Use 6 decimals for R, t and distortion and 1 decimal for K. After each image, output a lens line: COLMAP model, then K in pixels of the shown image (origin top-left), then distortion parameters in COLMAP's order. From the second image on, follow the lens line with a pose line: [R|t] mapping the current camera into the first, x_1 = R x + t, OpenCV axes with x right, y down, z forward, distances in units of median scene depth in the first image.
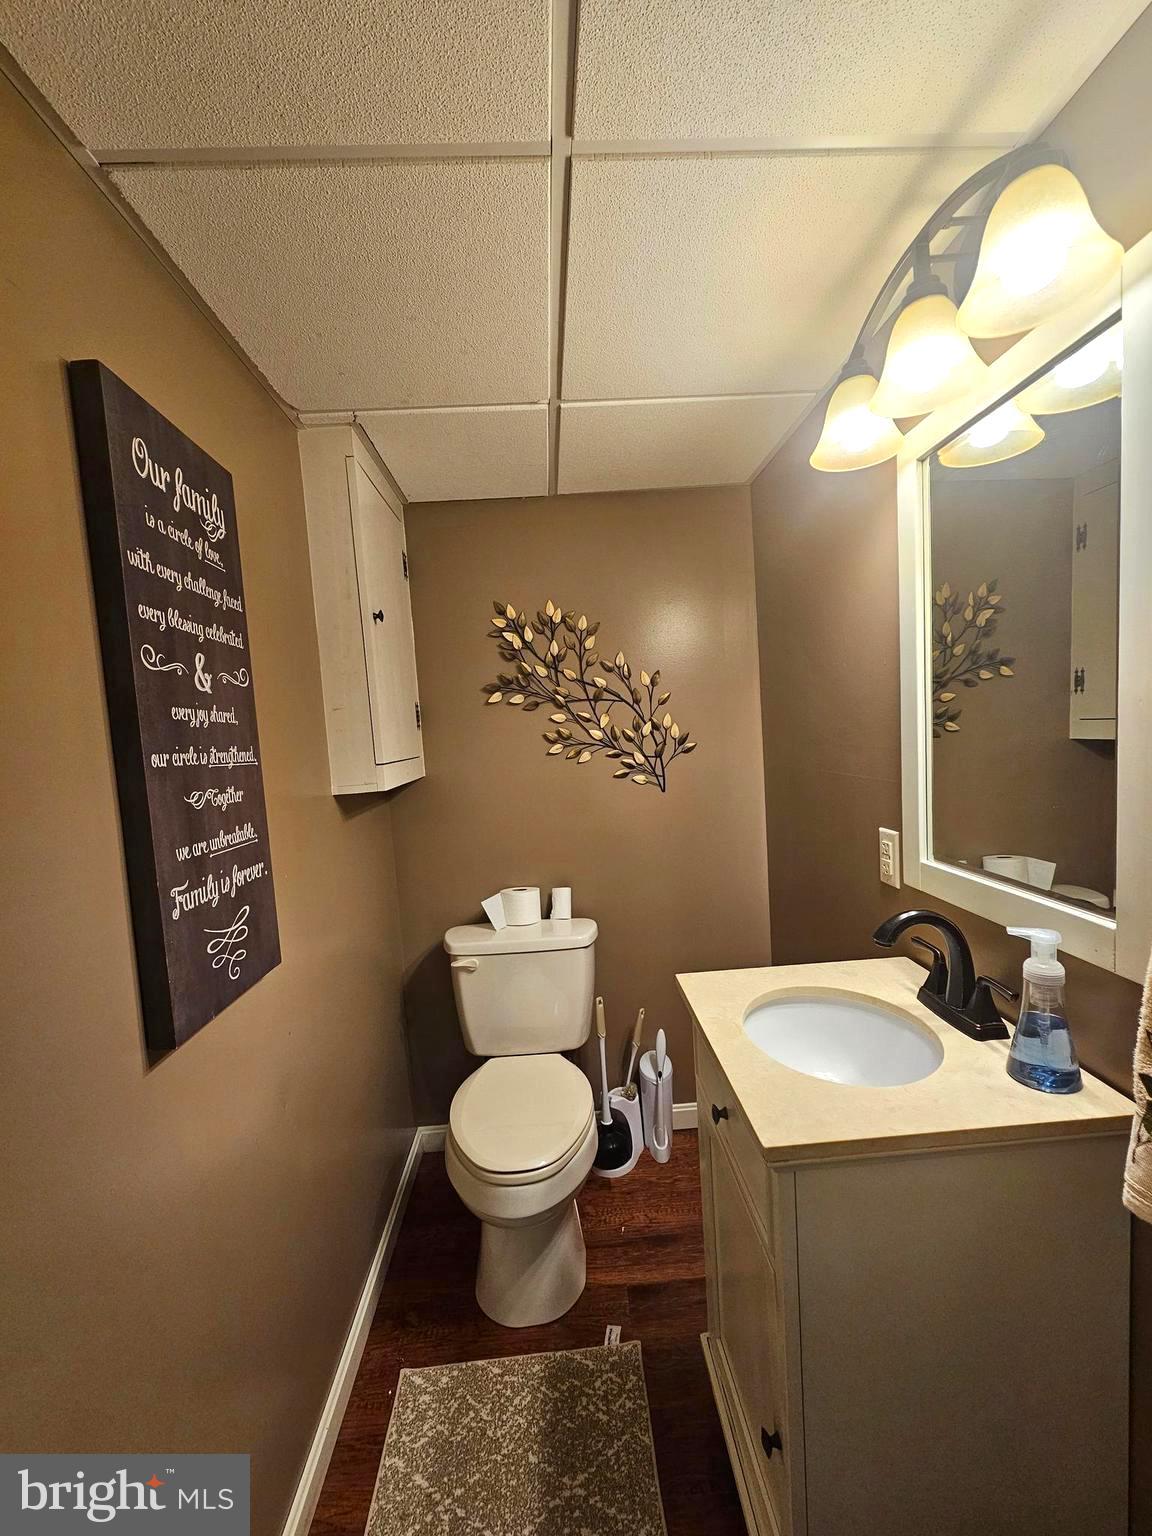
lens RADIAL K [[630.5, 0, 583.0], [0, 630.5, 775.4], [0, 0, 1]] dist [-0.003756, 0.000979]
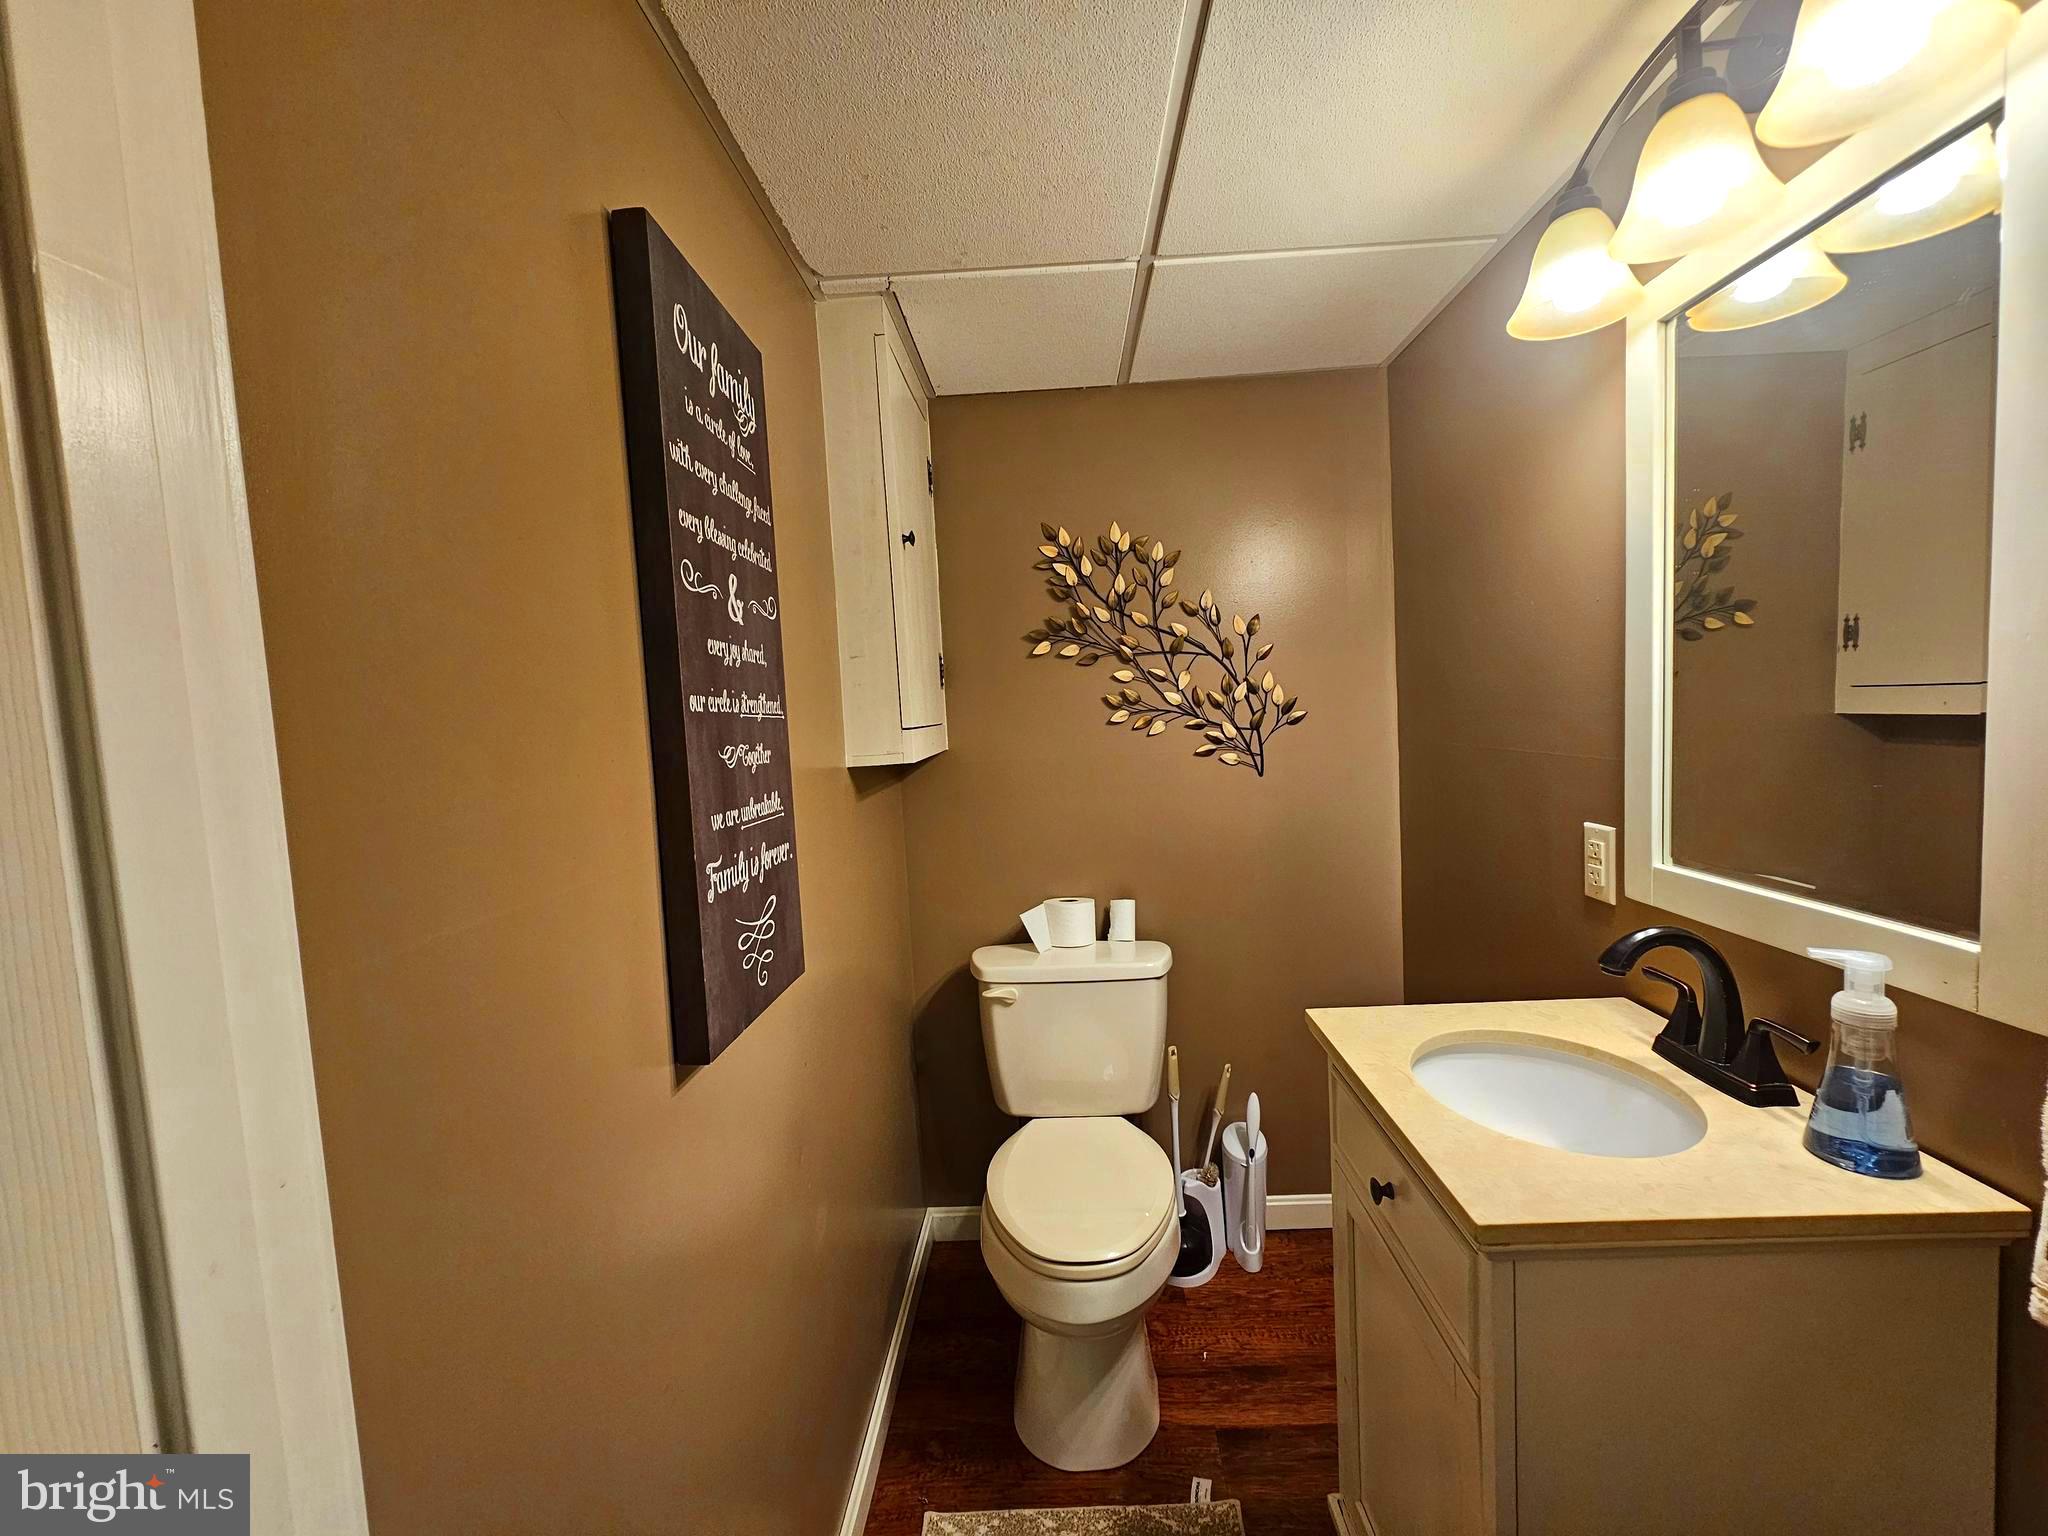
lens RADIAL K [[840.7, 0, 1017.2], [0, 840.7, 766.7], [0, 0, 1]] dist [-0.003756, 0.000979]
pose [[0.997325, 0.017625, -0.070941, -0.120194], [-0.018234, 0.999802, -0.007955, 0.037297], [0.070786, 0.009227, 0.997449, -0.025364]]
